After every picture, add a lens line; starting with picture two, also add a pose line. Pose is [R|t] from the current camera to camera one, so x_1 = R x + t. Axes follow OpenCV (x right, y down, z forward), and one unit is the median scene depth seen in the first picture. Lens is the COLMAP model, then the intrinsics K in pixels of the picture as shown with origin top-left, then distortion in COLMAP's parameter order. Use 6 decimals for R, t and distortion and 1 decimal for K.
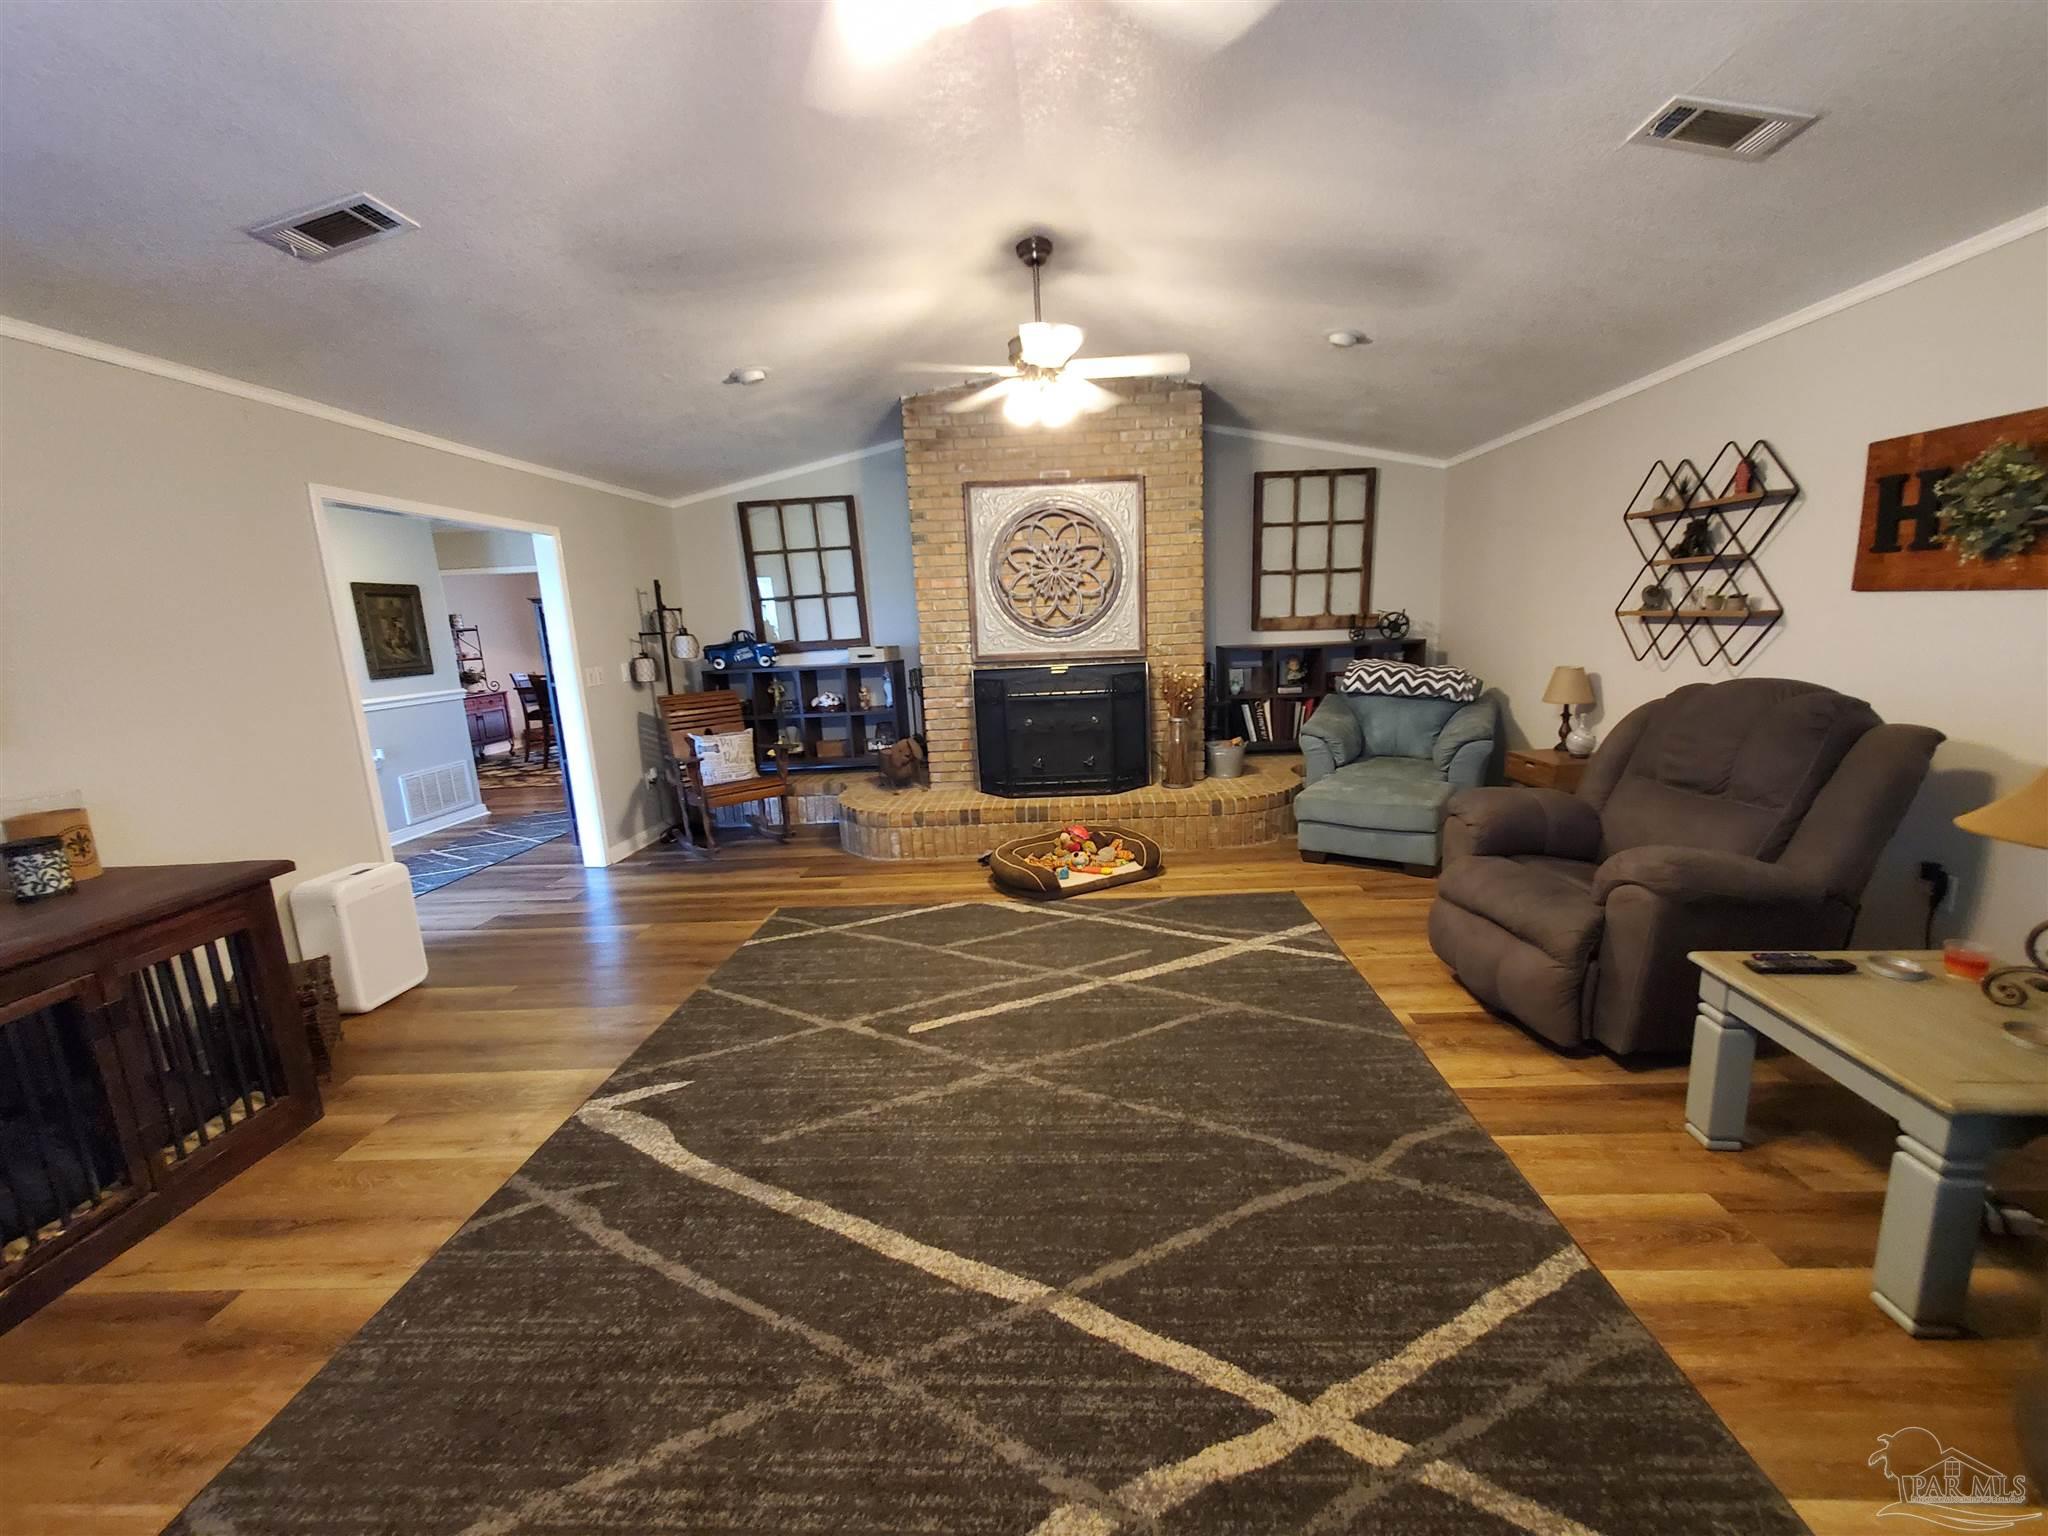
lens RADIAL K [[808.8, 0, 1054.9], [0, 808.8, 773.6], [0, 0, 1]] dist [0.002463, -0.000230]
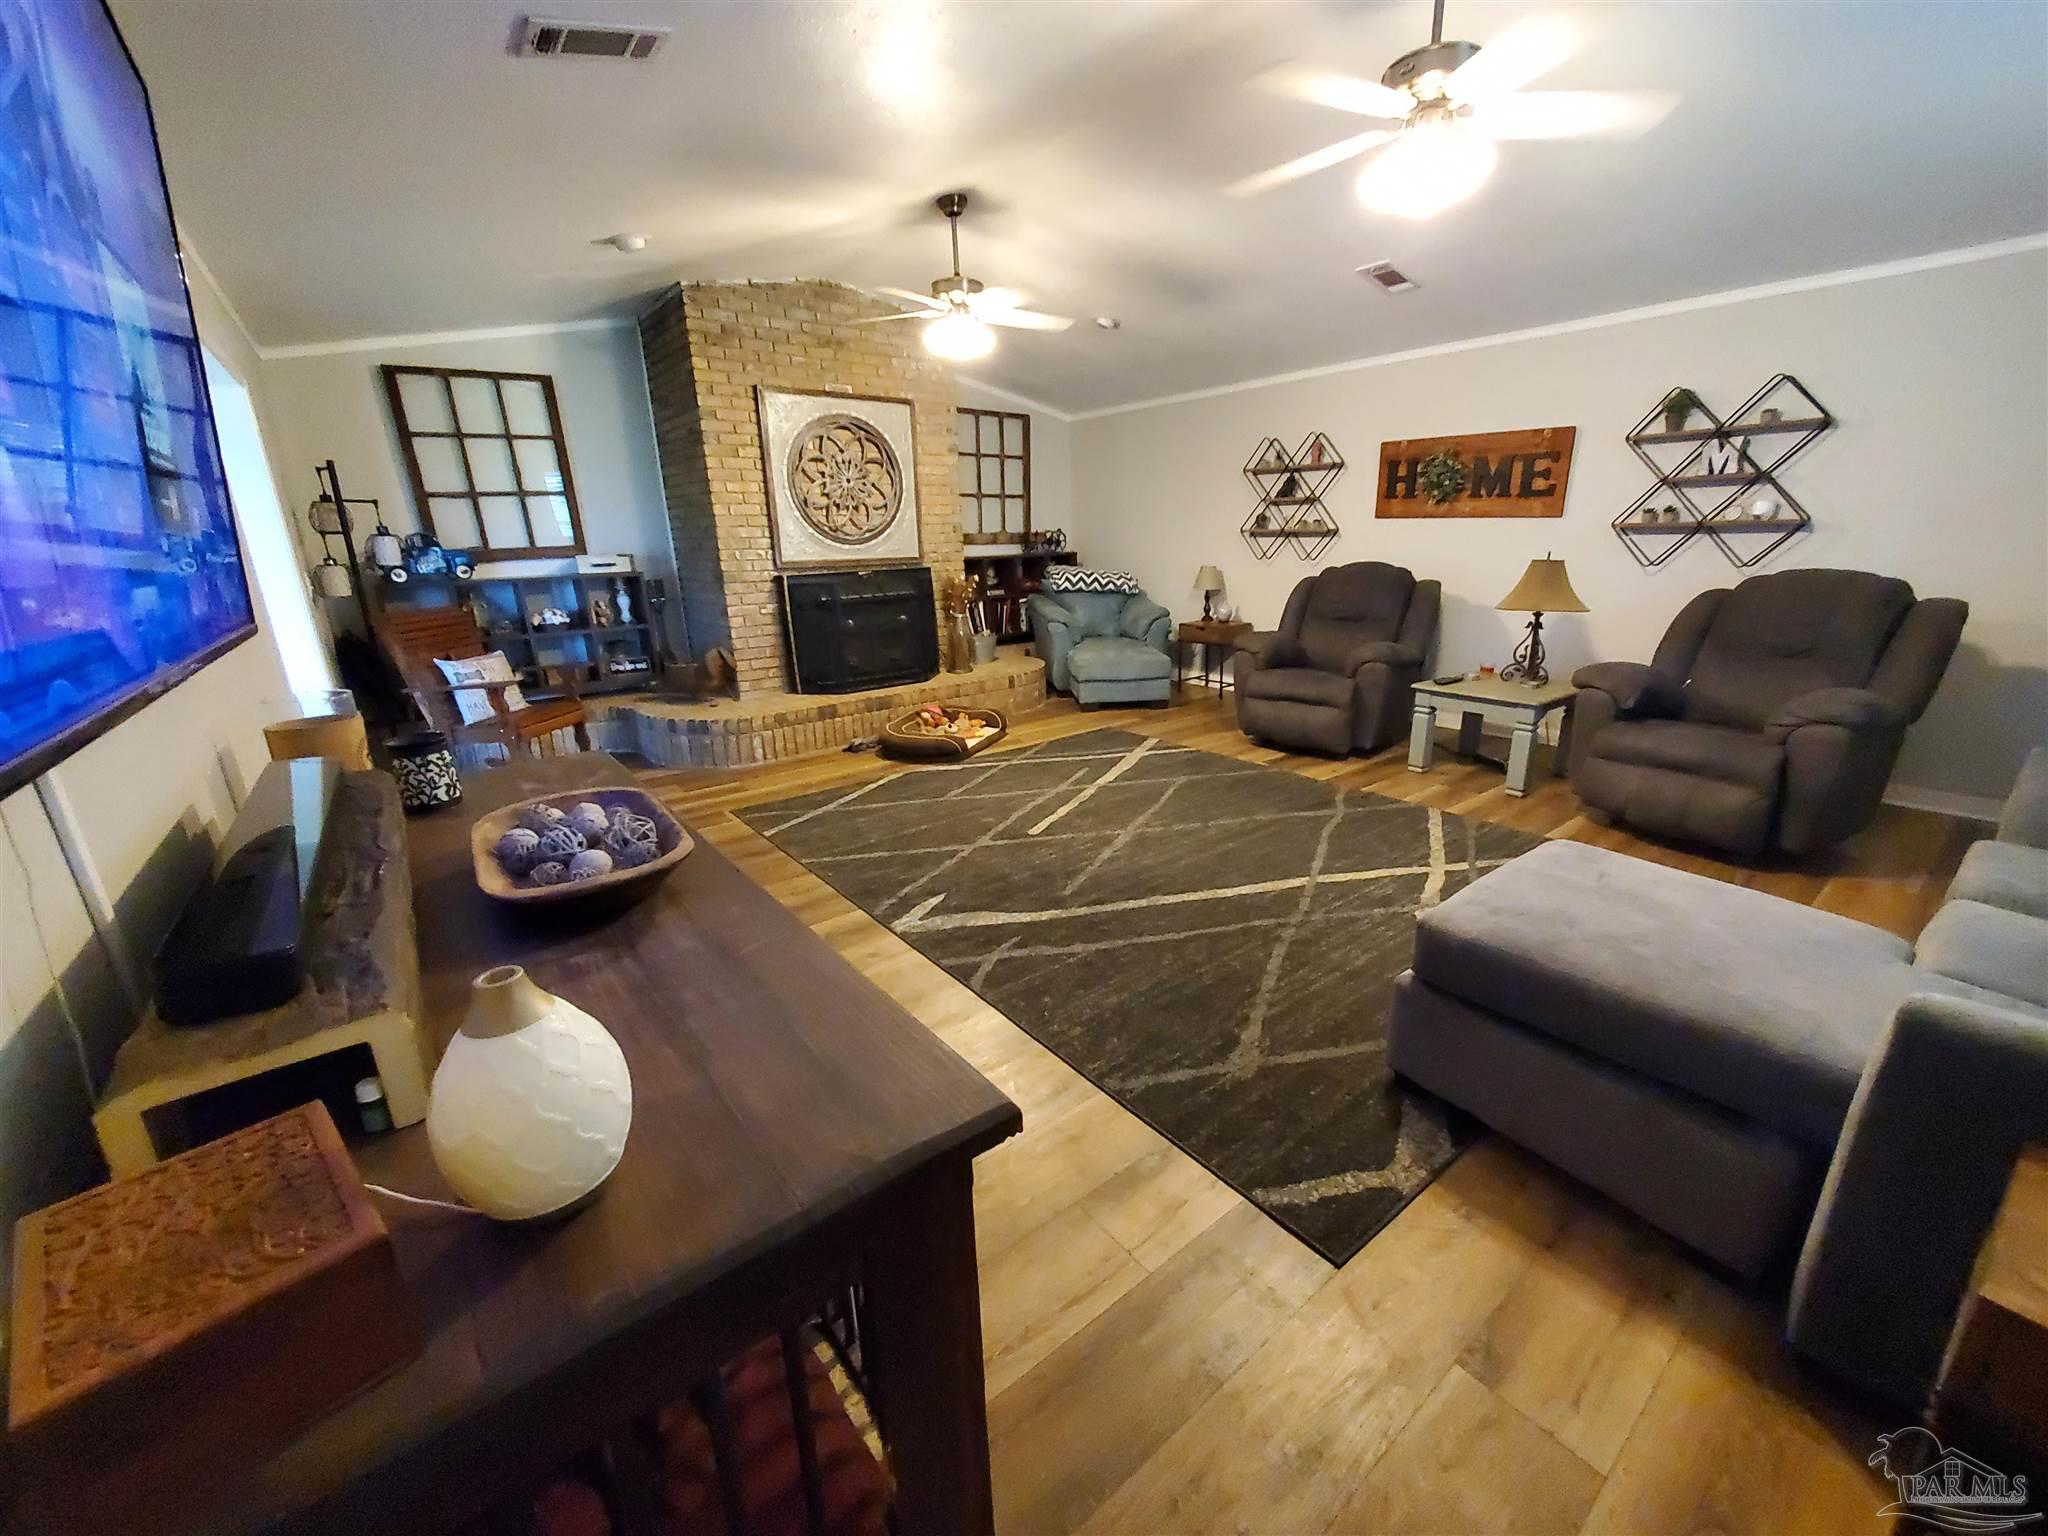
lens RADIAL K [[808.8, 0, 1054.9], [0, 808.8, 773.6], [0, 0, 1]] dist [0.002463, -0.000230]
pose [[0.762041, -0.161720, 0.627008, -0.635881], [0.111909, 0.986632, 0.118465, 0.045896], [-0.637785, -0.020107, 0.769952, -0.024094]]
